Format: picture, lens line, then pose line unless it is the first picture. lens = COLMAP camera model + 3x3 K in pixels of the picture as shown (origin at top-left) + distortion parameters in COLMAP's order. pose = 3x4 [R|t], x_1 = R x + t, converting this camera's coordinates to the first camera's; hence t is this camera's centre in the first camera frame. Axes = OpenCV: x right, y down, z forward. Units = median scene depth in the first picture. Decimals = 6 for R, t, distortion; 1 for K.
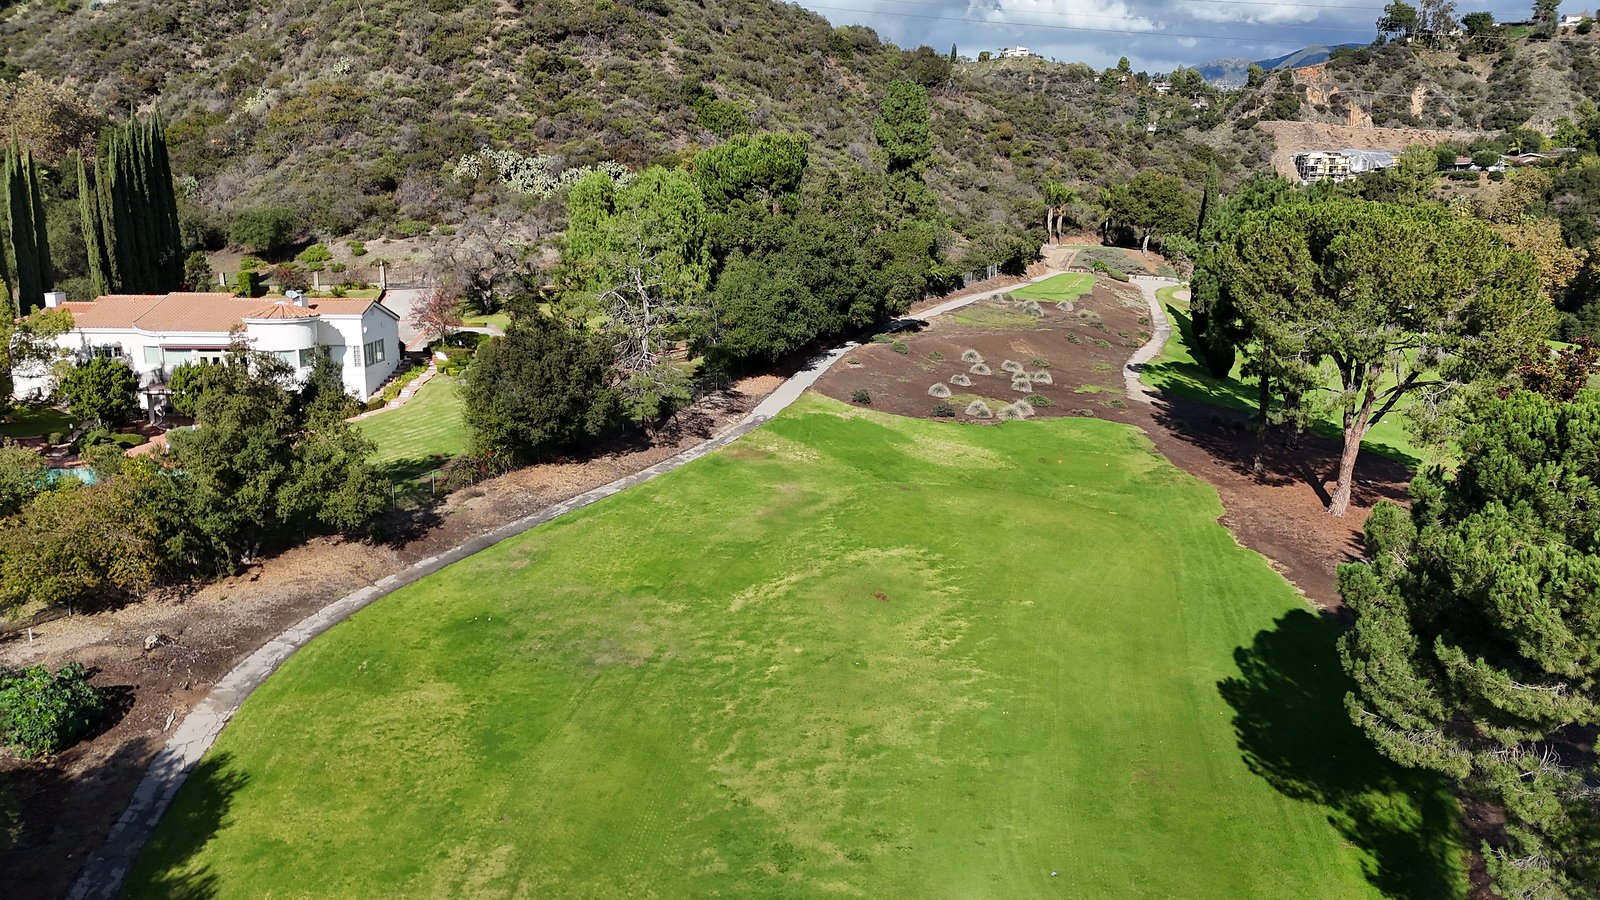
lens RADIAL K [[1166.4, 0, 805.0], [0, 1166.4, 447.8], [0, 0, 1]] dist [0.073878, -0.084979]
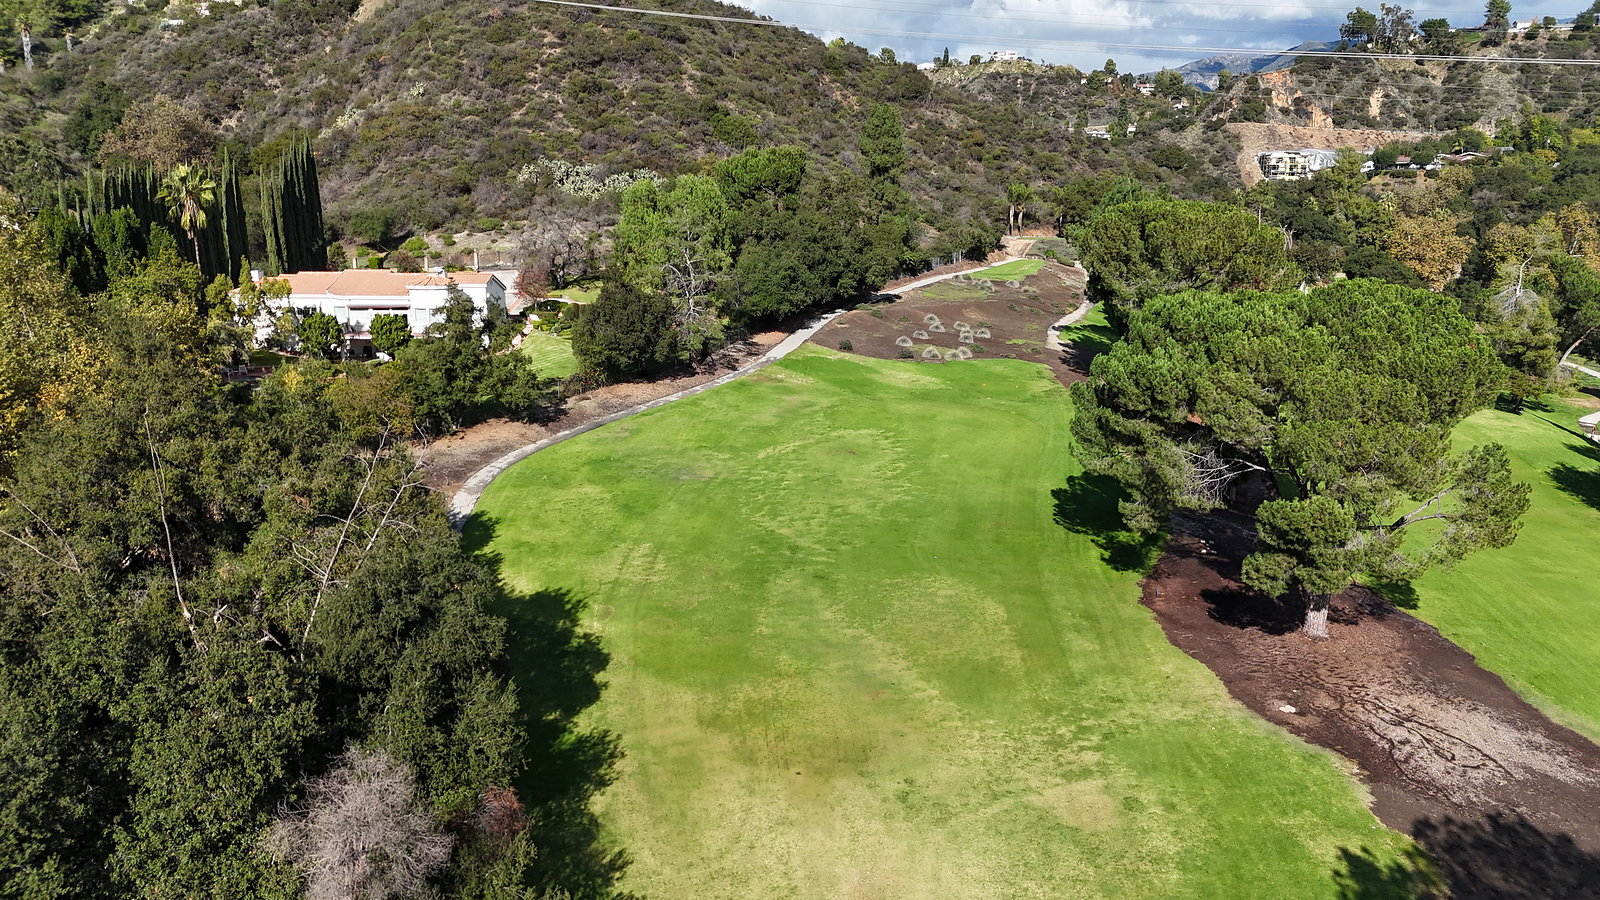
lens RADIAL K [[1166.4, 0, 802.9], [0, 1166.4, 452.3], [0, 0, 1]] dist [0.073878, -0.084979]
pose [[0.999988, -0.004580, -0.001547, 0.000260], [0.004588, 0.999977, 0.005009, 0.083632], [0.001524, -0.005016, 0.999986, -0.404321]]
